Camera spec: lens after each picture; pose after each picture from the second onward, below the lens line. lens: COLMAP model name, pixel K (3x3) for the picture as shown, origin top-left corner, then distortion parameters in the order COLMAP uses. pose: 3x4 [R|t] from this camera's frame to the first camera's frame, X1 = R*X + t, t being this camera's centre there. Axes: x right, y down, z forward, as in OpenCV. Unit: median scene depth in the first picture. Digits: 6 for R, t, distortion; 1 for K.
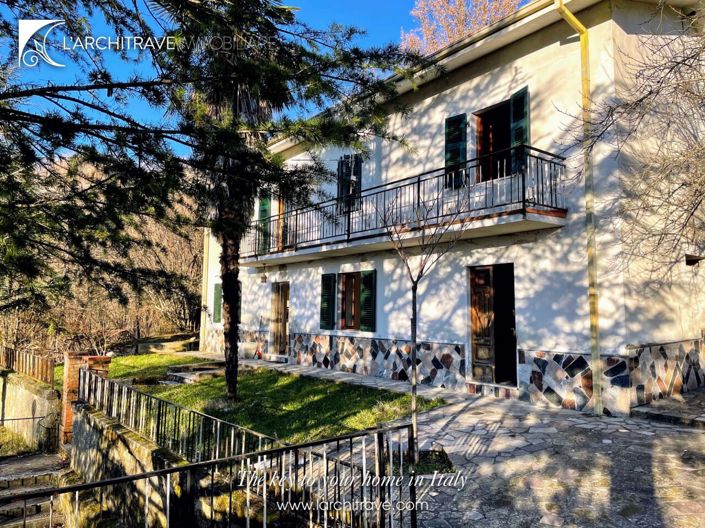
lens RADIAL K [[531.0, 0, 350.6], [0, 531.0, 261.2], [0, 0, 1]] dist [0.074638, -0.081388]
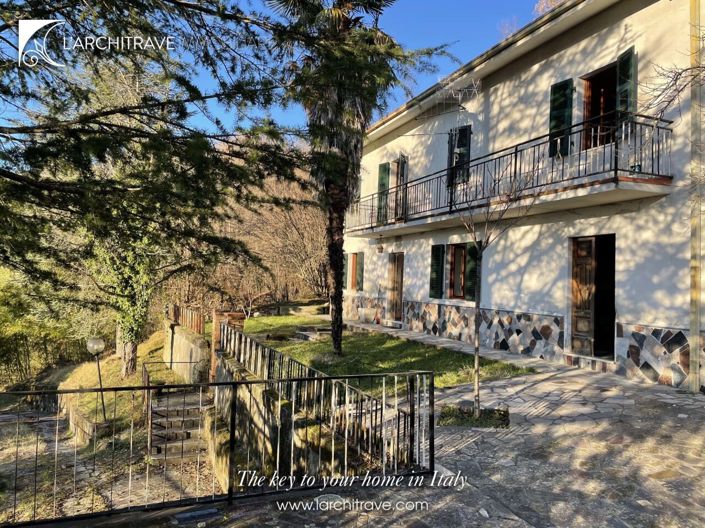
lens RADIAL K [[527.2, 0, 351.1], [0, 527.2, 259.6], [0, 0, 1]] dist [0.117979, -0.159248]
pose [[0.963865, 0.013908, -0.266027, 0.095710], [-0.000894, 0.998799, 0.048979, 0.002405], [0.266389, -0.046971, 0.962720, -0.054116]]
